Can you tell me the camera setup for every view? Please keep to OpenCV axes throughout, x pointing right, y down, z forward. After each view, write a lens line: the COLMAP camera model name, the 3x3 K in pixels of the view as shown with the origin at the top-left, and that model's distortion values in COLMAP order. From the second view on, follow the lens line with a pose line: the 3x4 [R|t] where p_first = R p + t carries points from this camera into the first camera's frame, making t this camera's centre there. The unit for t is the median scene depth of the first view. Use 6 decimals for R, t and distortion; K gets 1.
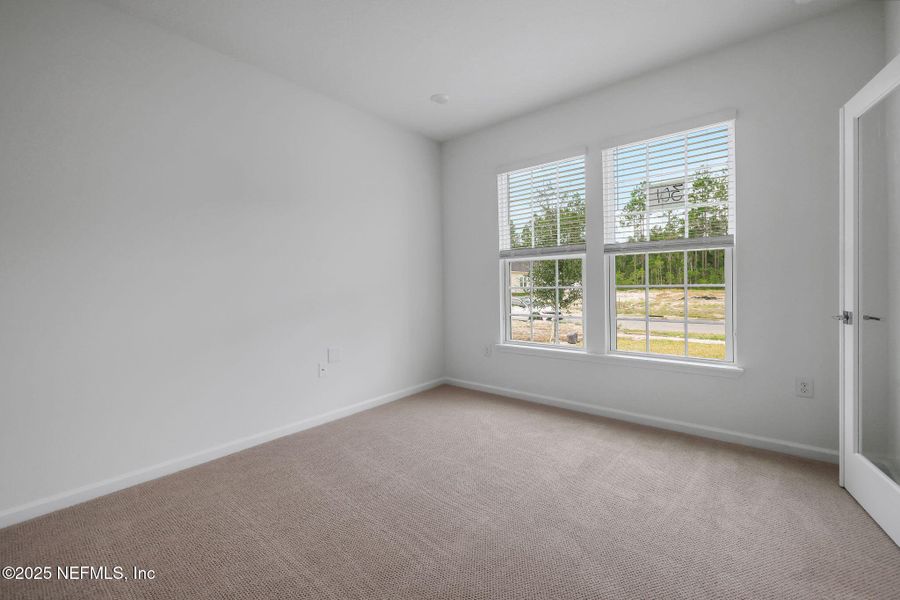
lens RADIAL K [[389.2, 0, 449.4], [0, 389.2, 295.5], [0, 0, 1]] dist [-0.022793, 0.000003]
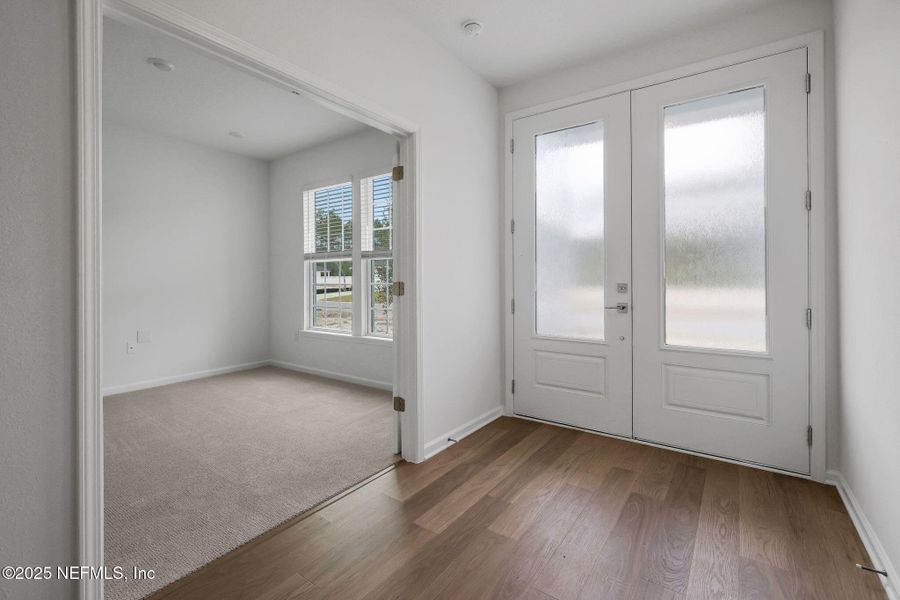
lens RADIAL K [[417.2, 0, 441.5], [0, 417.2, 278.8], [0, 0, 1]] dist [-0.003192, 0.000062]
pose [[0.995641, 0.016324, 0.091829, 0.442038], [-0.013103, 0.999282, -0.035562, 0.005651], [-0.092343, 0.034204, 0.995140, -0.343582]]
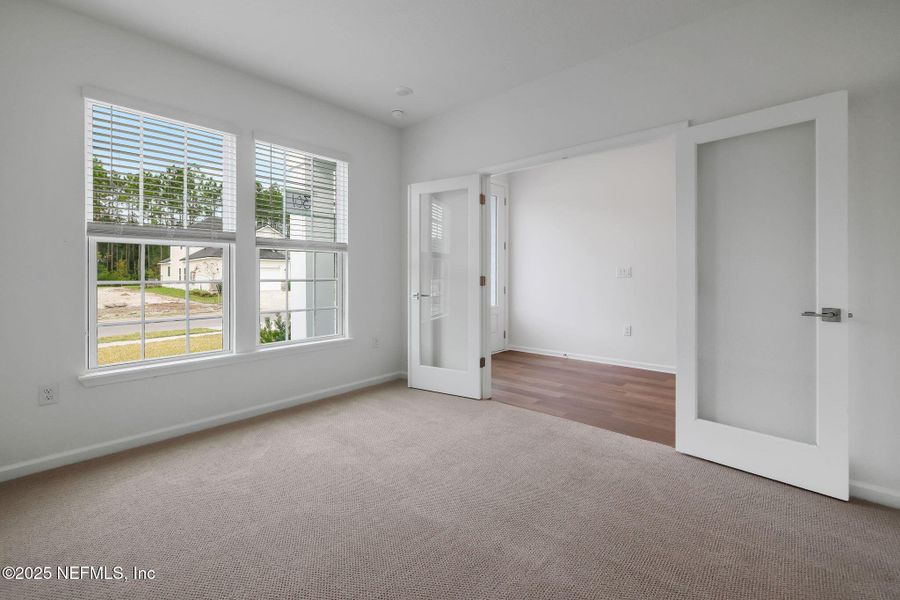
lens RADIAL K [[389.2, 0, 448.2], [0, 389.2, 274.4], [0, 0, 1]] dist [-0.022793, 0.000003]
pose [[-0.015007, 0.023545, 0.999610, -0.479521], [0.033395, 0.999177, -0.023033, 0.001124], [-0.999330, 0.033036, -0.015781, 0.449695]]
